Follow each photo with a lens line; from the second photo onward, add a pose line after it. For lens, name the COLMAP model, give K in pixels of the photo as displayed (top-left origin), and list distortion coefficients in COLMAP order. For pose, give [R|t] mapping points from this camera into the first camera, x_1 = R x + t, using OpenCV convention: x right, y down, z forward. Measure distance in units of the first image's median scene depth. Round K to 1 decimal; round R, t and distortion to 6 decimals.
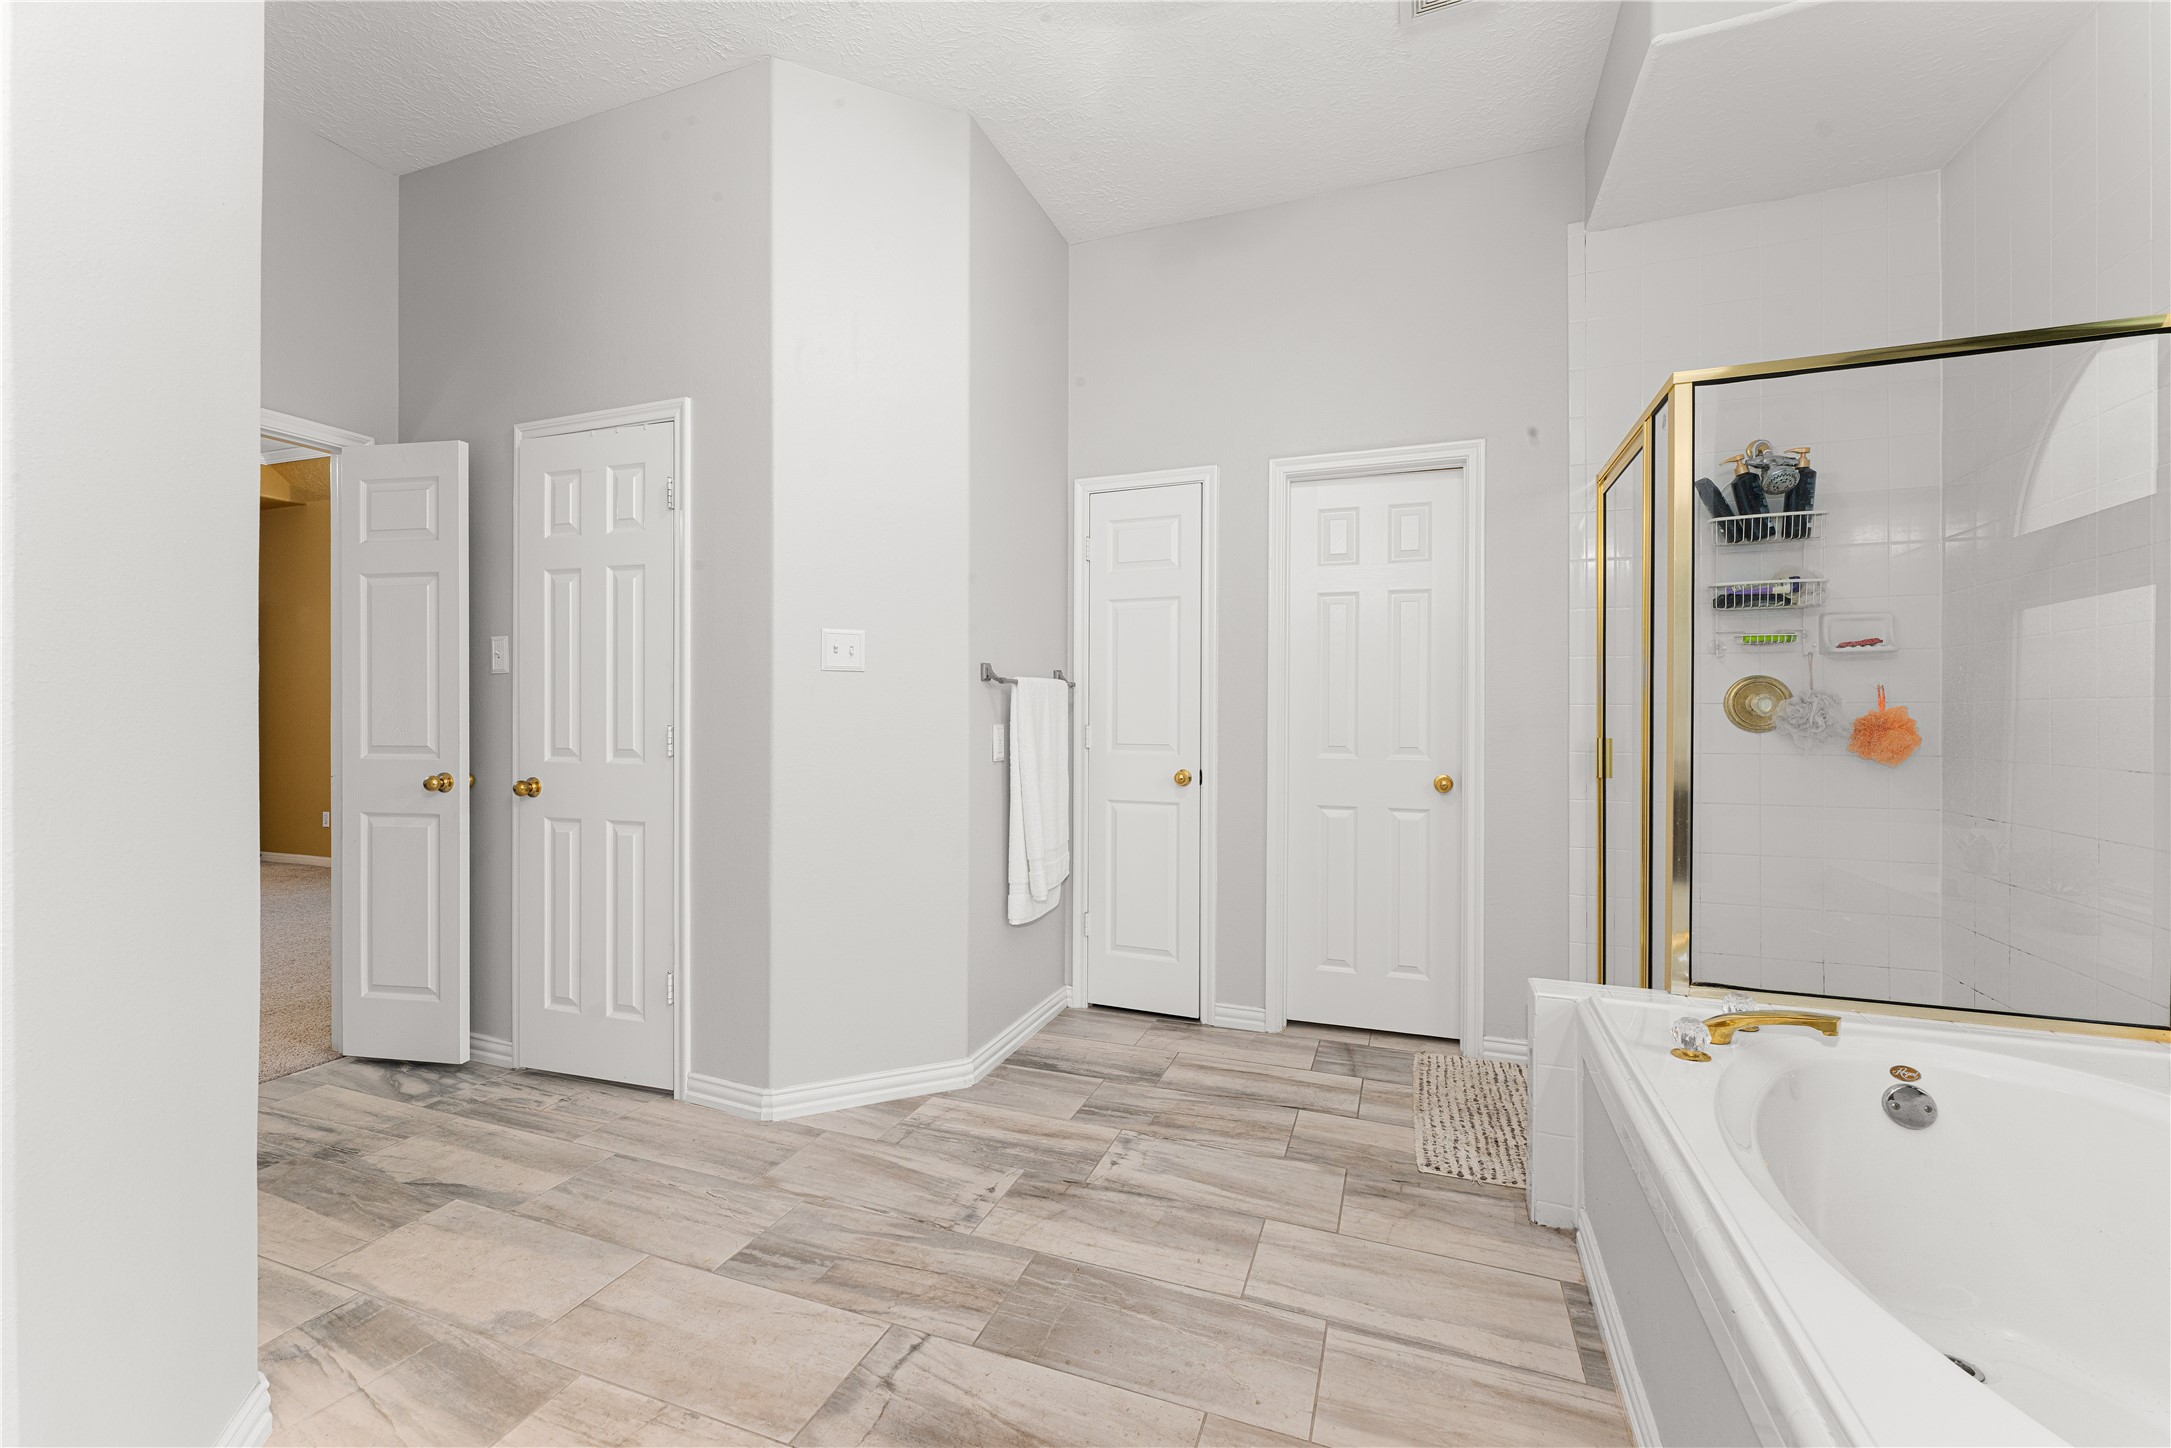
lens RADIAL K [[890.5, 0, 1081.1], [0, 890.5, 712.3], [0, 0, 1]] dist [-0.000075, 0.000391]
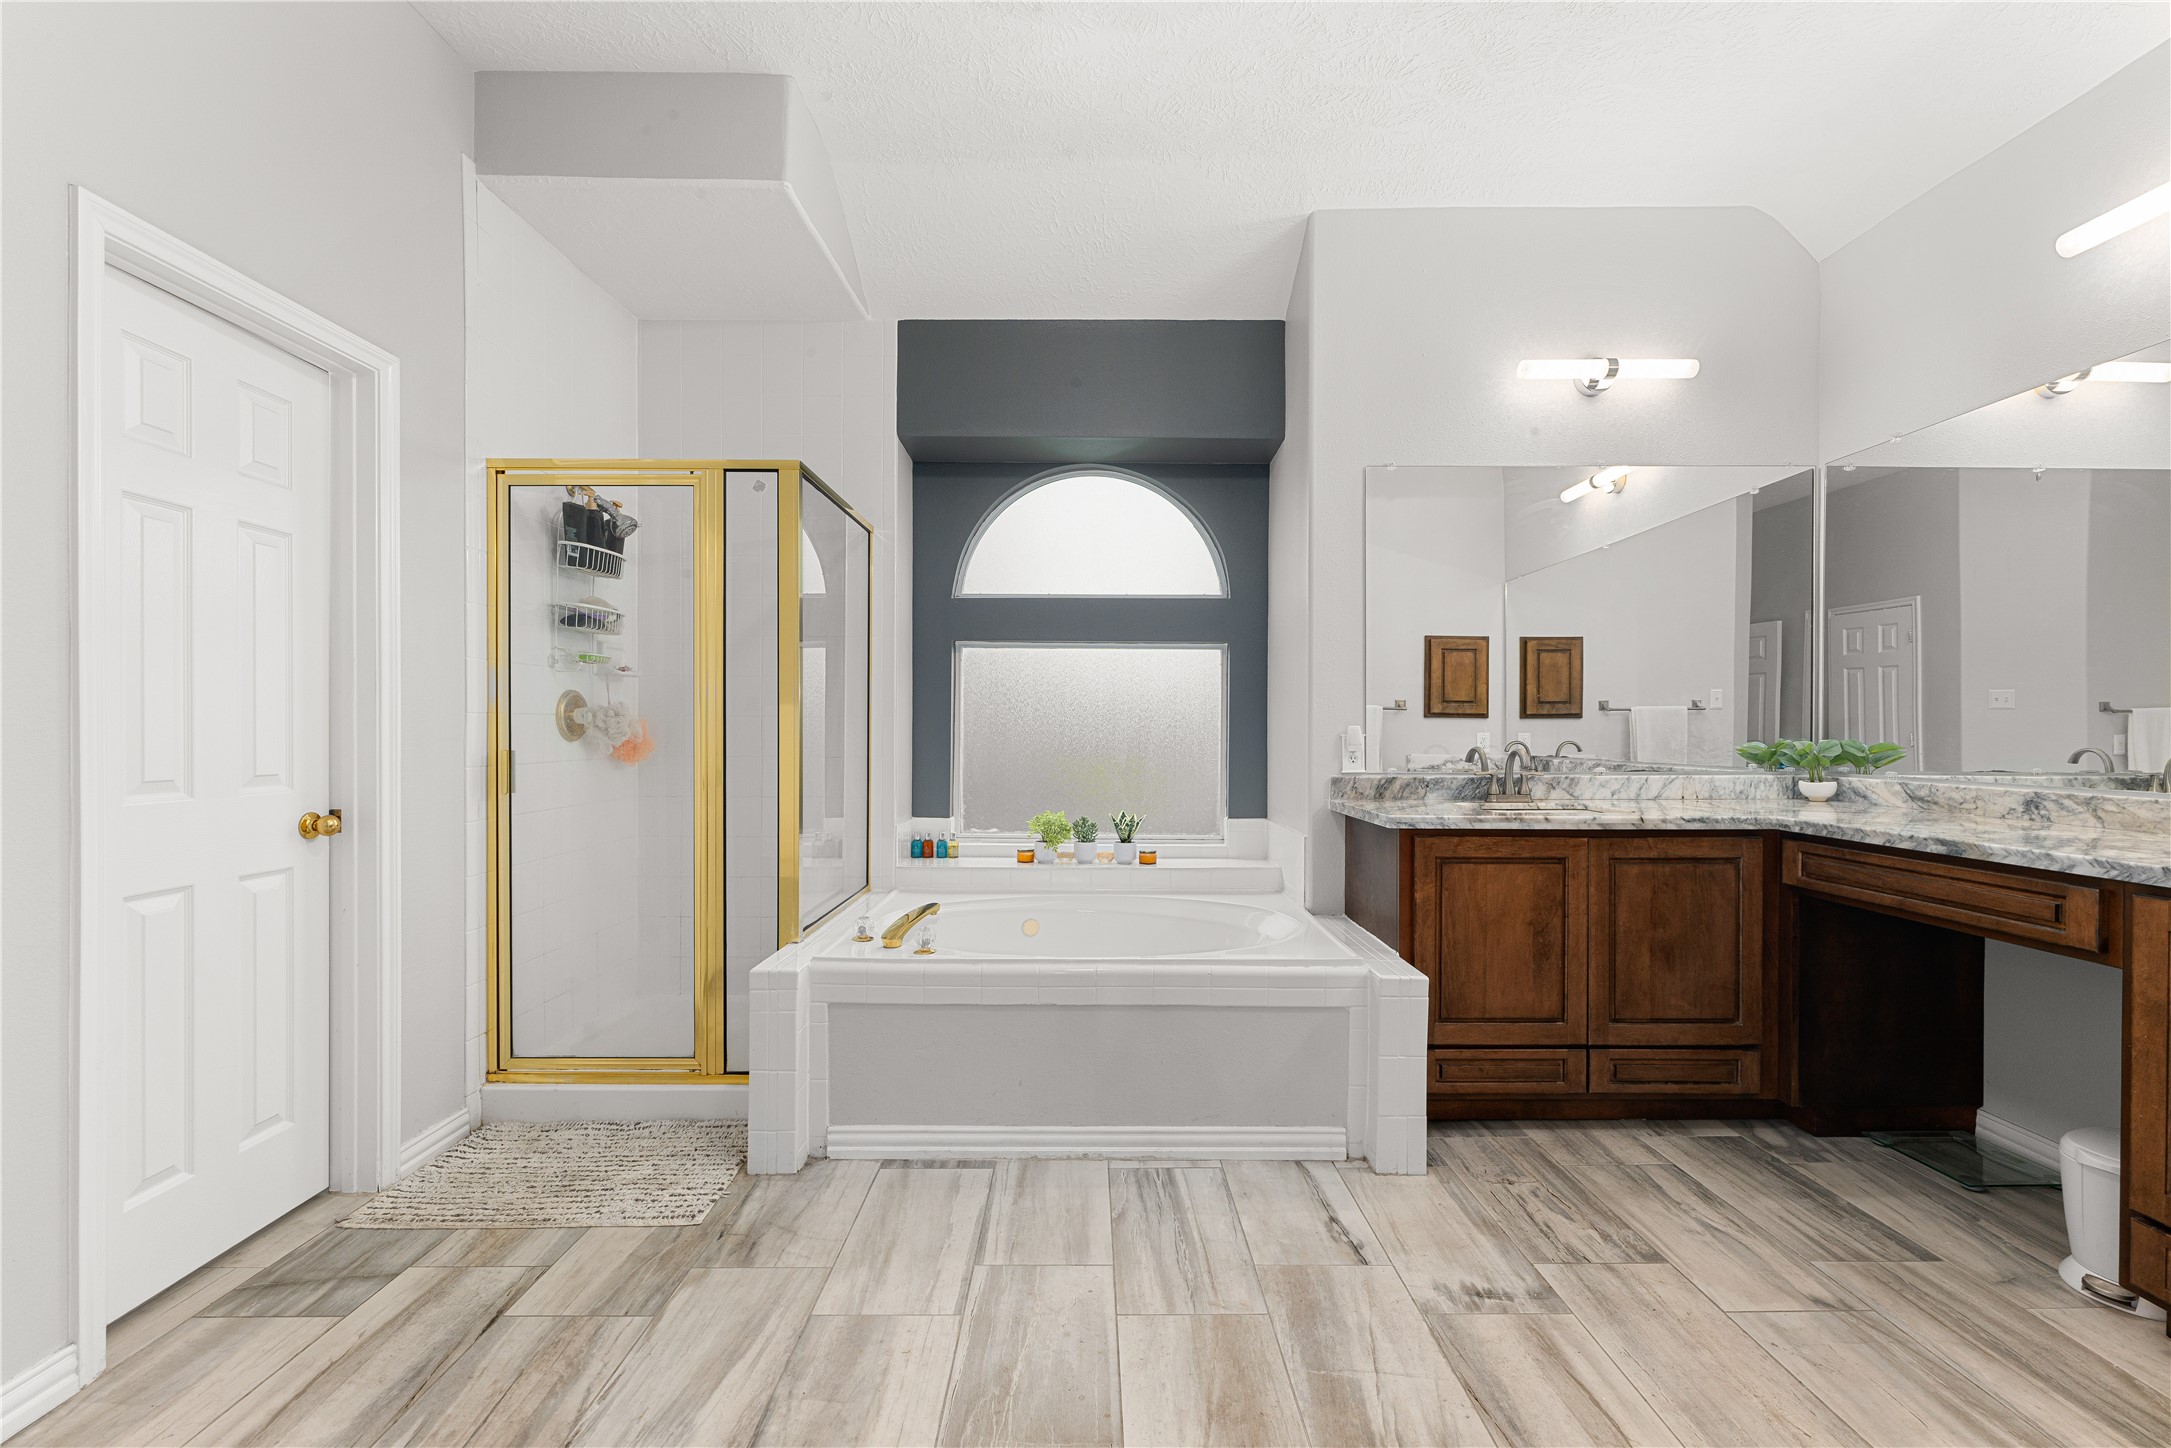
lens RADIAL K [[890.5, 0, 1107.0], [0, 890.5, 729.5], [0, 0, 1]] dist [-0.000075, 0.000391]
pose [[-0.370665, -0.004461, 0.928756, -0.542990], [-0.006724, 0.999975, 0.002119, 0.001543], [-0.928742, -0.005459, -0.370686, 0.829609]]
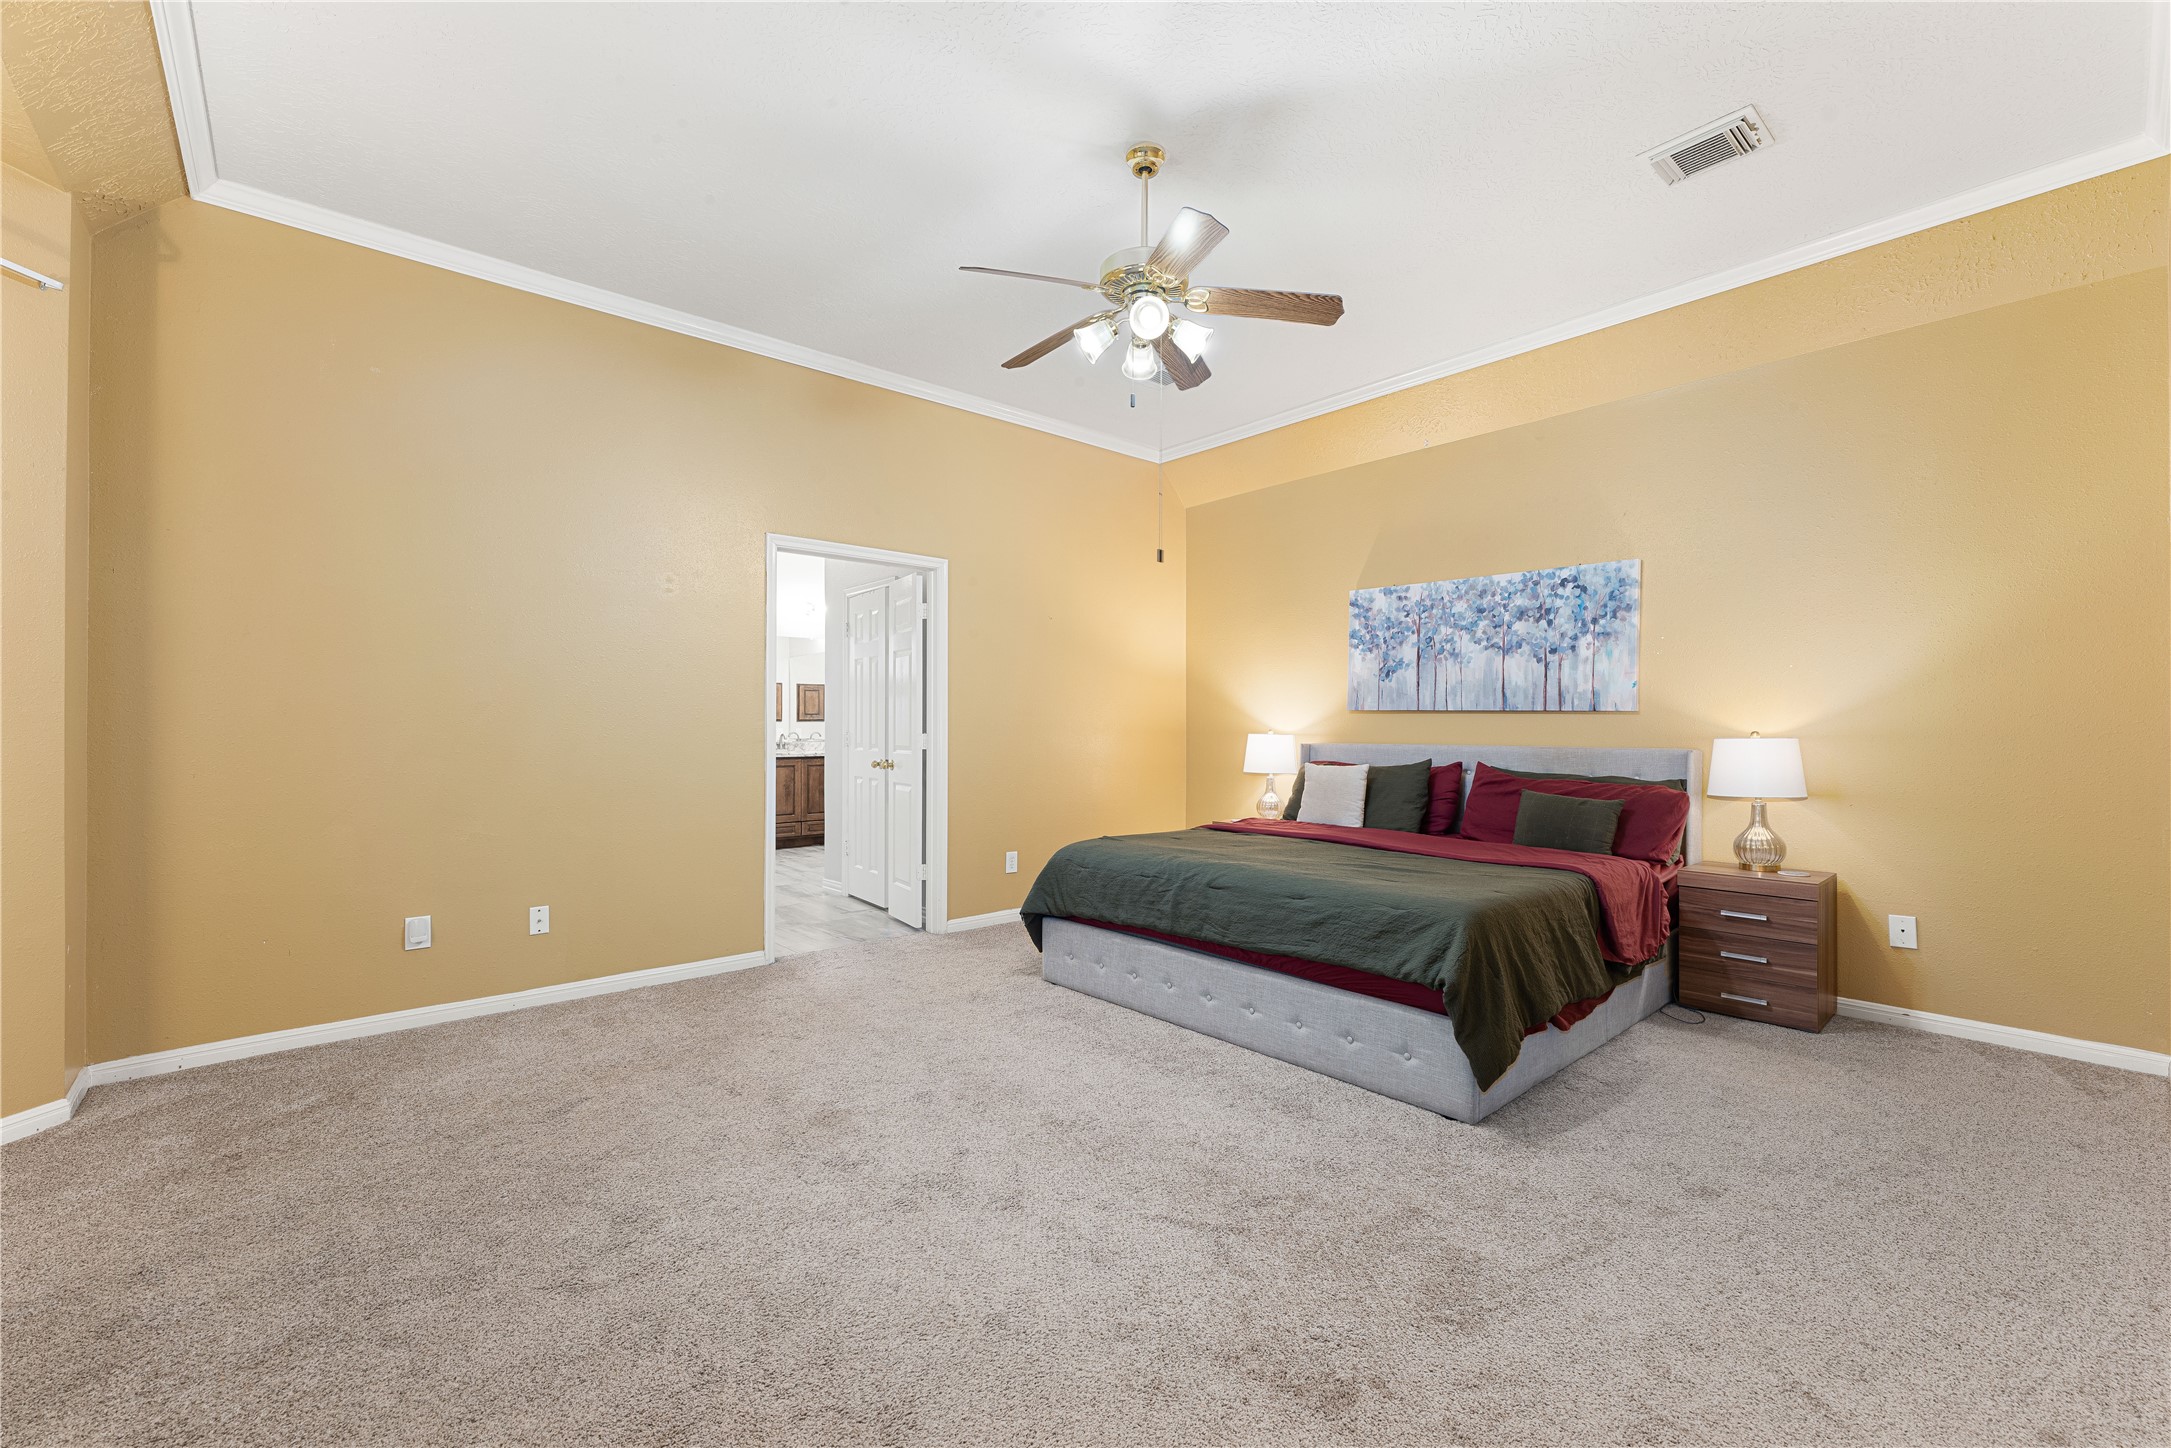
lens RADIAL K [[890.5, 0, 1084.9], [0, 890.5, 724.9], [0, 0, 1]] dist [-0.000075, 0.000391]
pose [[-0.883228, -0.001269, 0.468942, -1.850094], [-0.002627, 0.999994, -0.002241, -0.003276], [-0.468936, -0.003211, -0.883226, 1.991244]]
